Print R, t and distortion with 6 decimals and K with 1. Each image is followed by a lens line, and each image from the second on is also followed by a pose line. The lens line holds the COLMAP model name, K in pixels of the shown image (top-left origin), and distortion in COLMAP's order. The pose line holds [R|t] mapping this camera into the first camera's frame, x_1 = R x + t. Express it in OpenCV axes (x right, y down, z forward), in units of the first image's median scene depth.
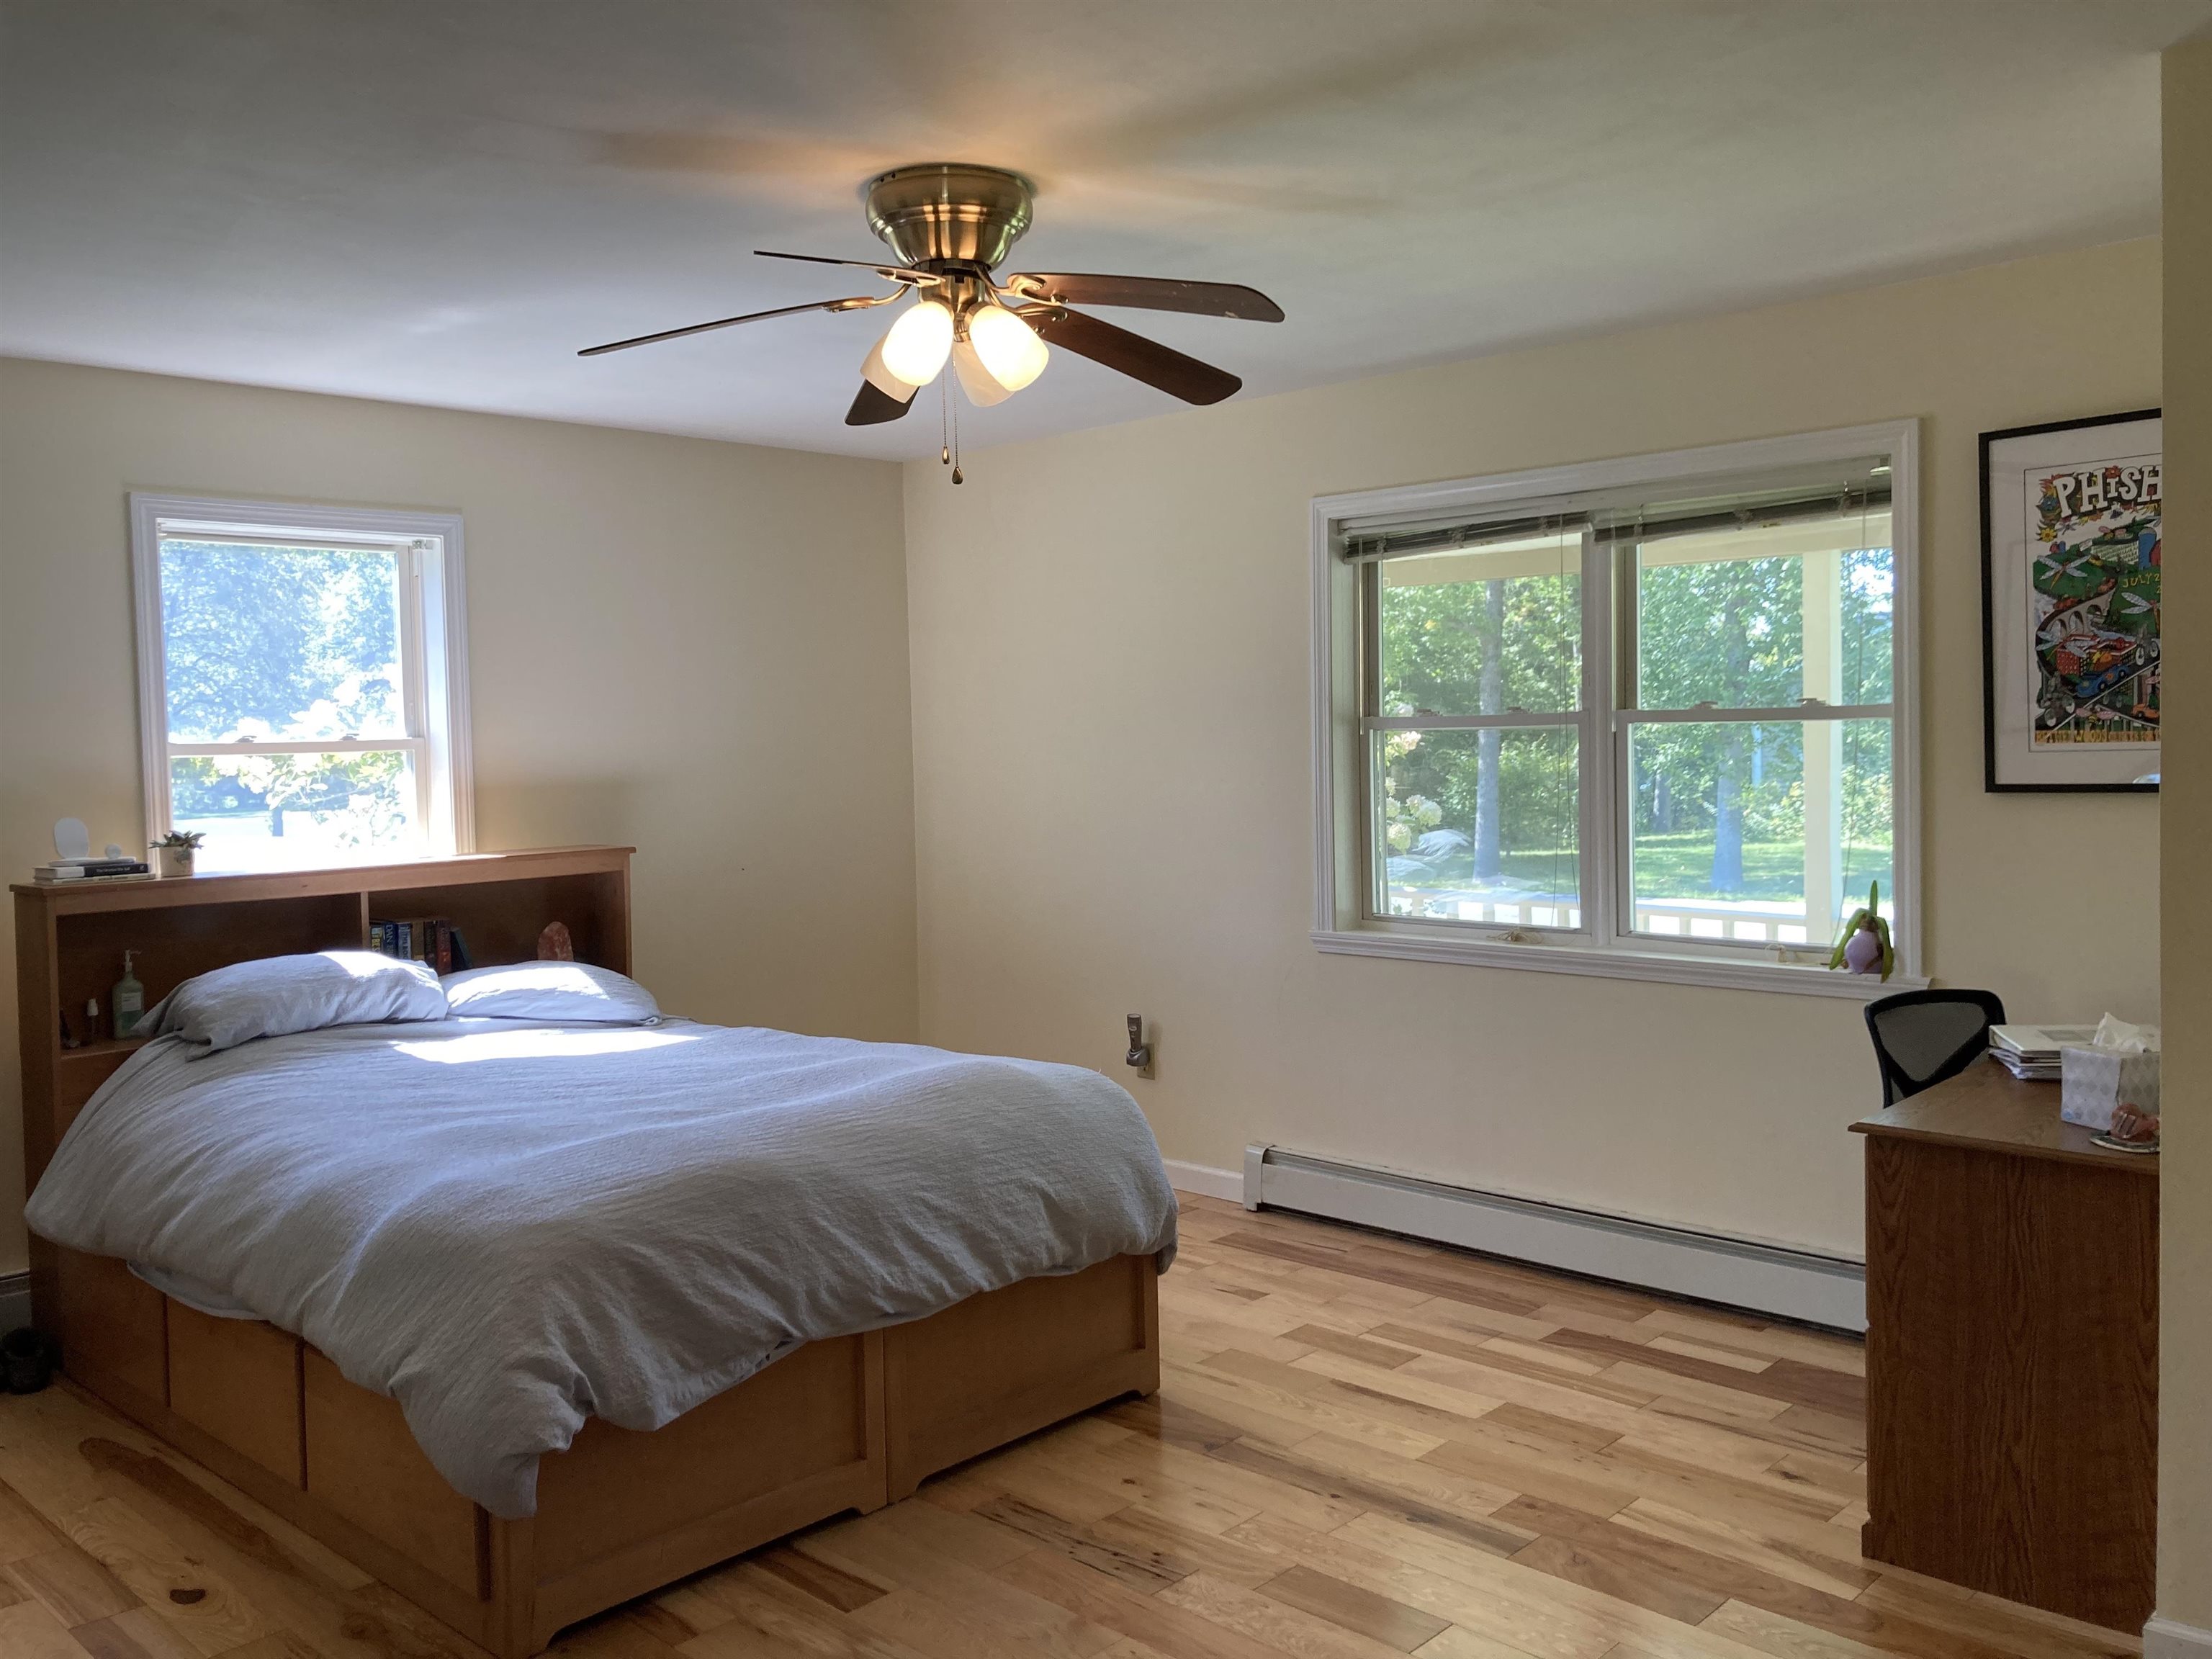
lens RADIAL K [[1825.3, 0, 1106.6], [0, 1825.3, 829.5], [0, 0, 1]] dist [0.079520, -0.109257]
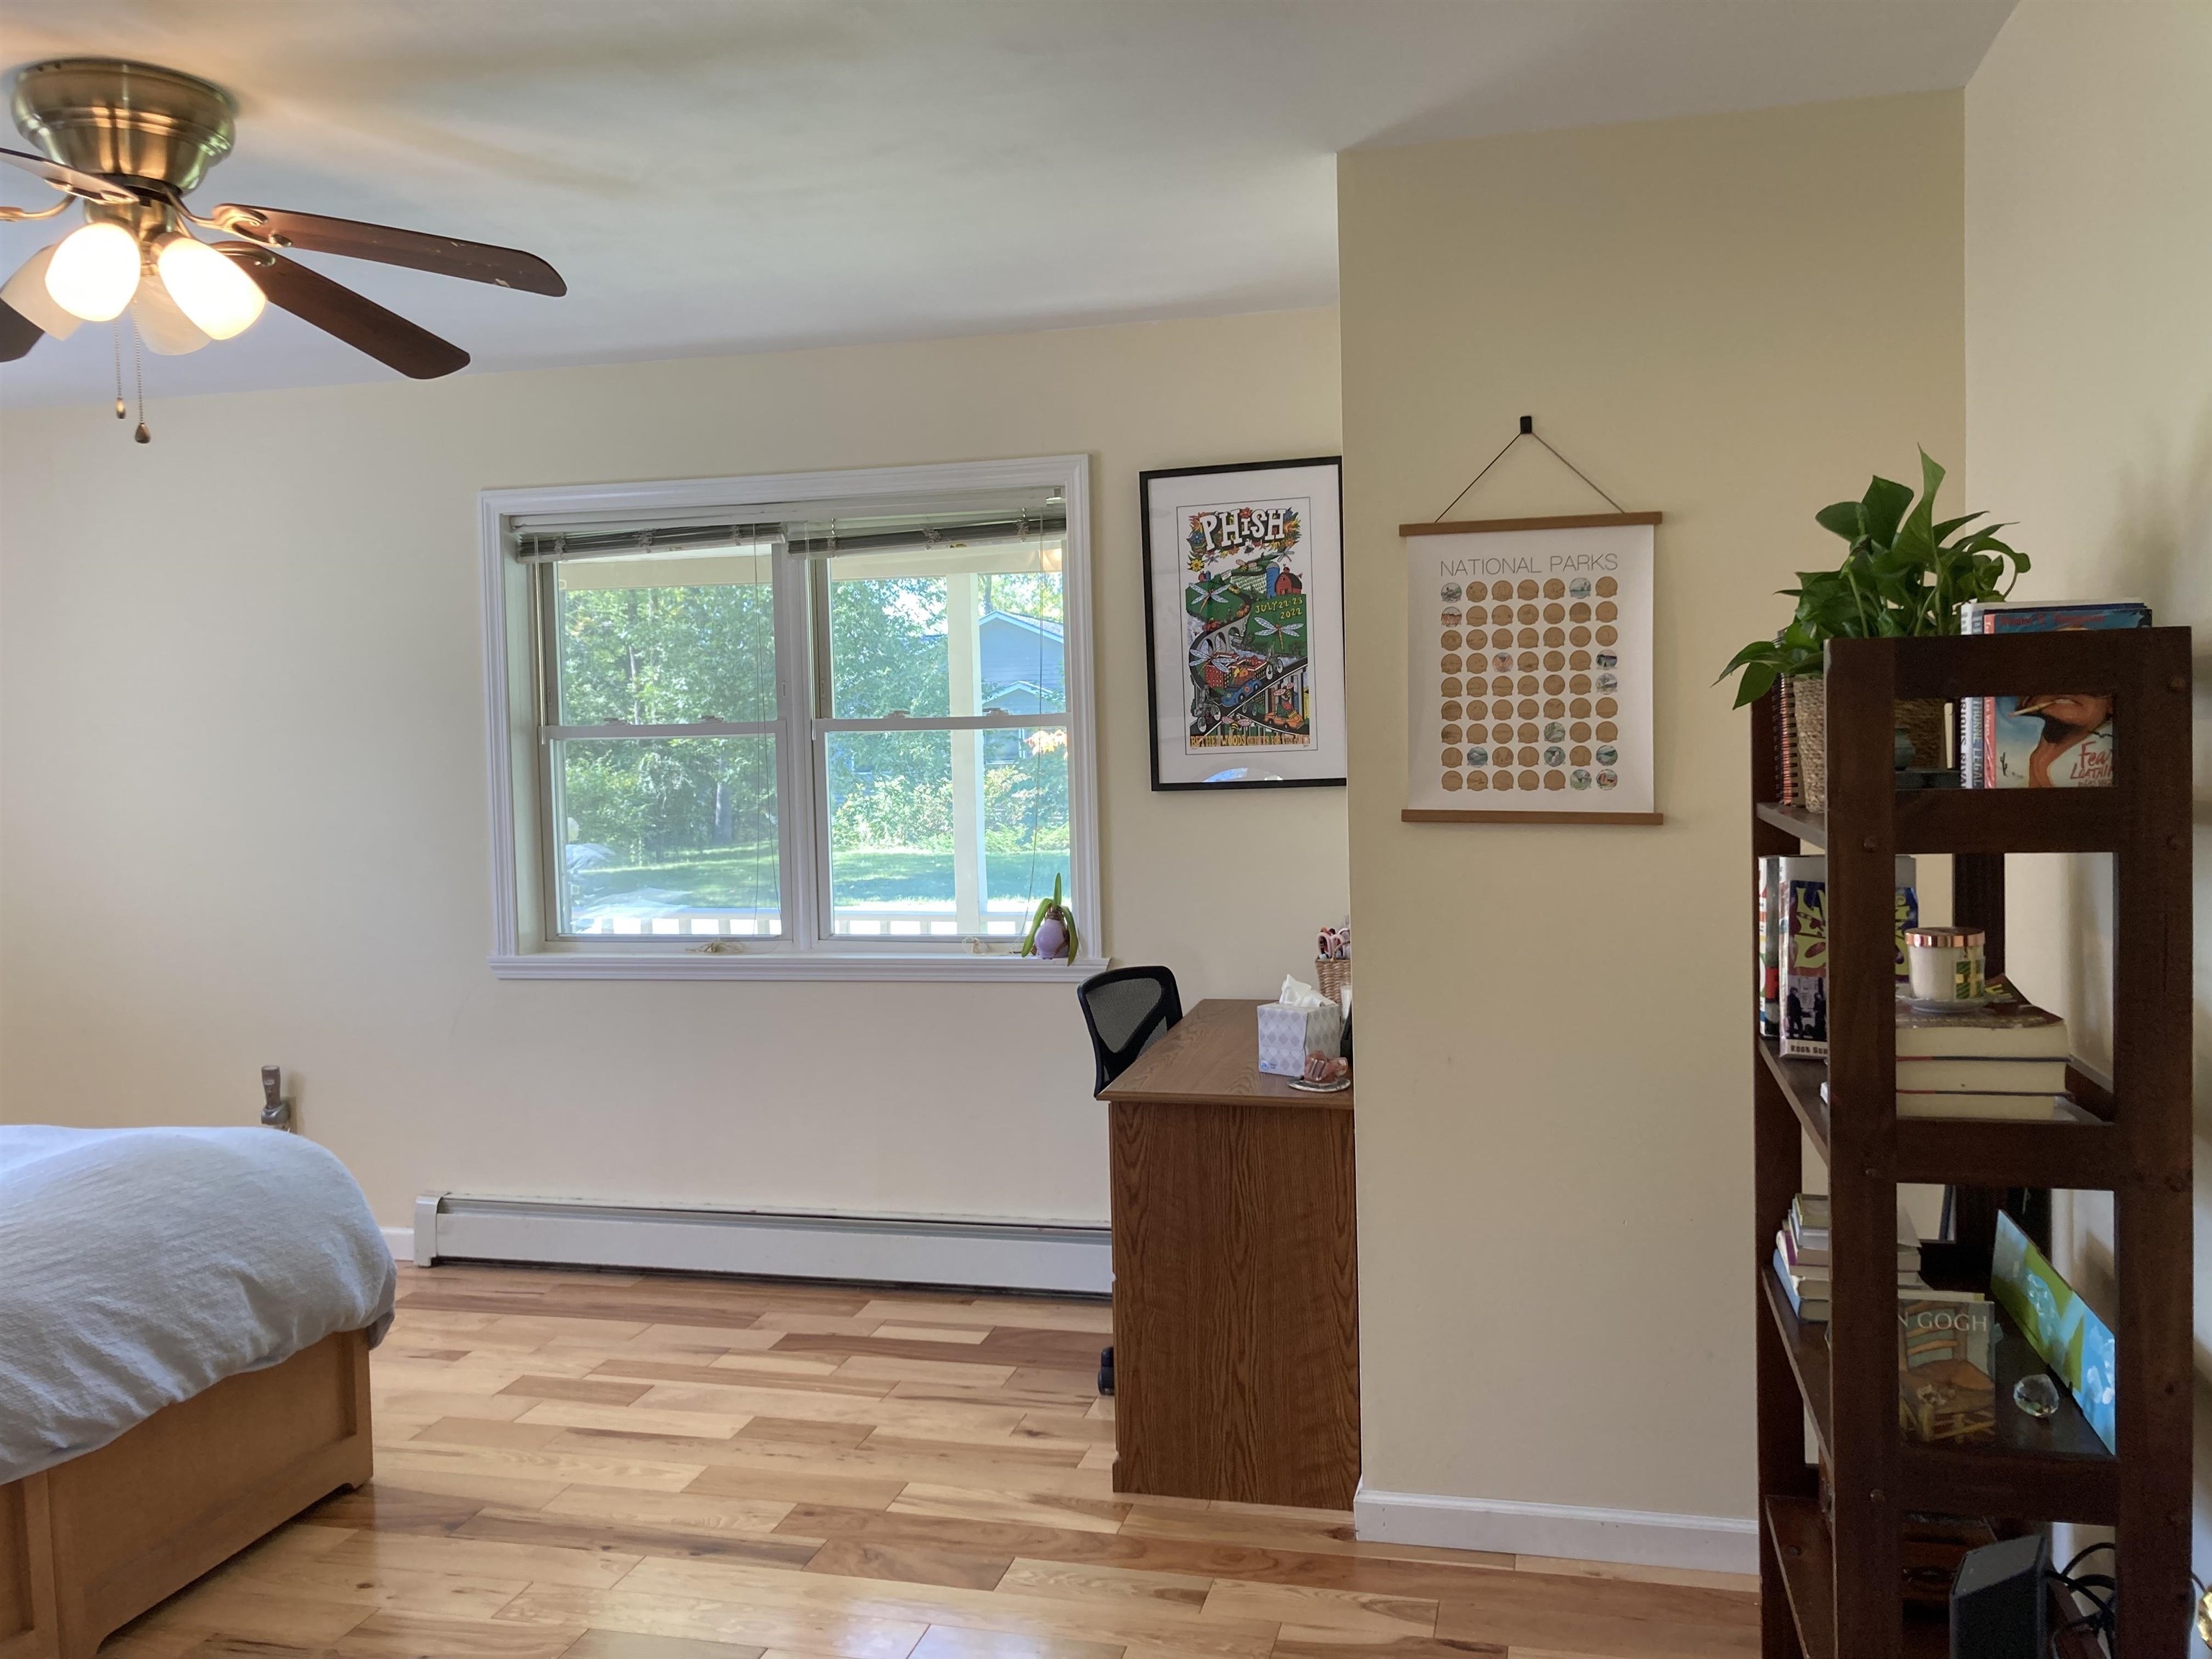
lens RADIAL K [[1831.1, 0, 1102.3], [0, 1831.1, 824.5], [0, 0, 1]] dist [0.018973, -0.000290]
pose [[0.871658, -0.026971, 0.489371, -0.099000], [0.032761, 0.999458, -0.003269, 0.002681], [-0.489018, 0.018881, 0.872069, 0.044759]]
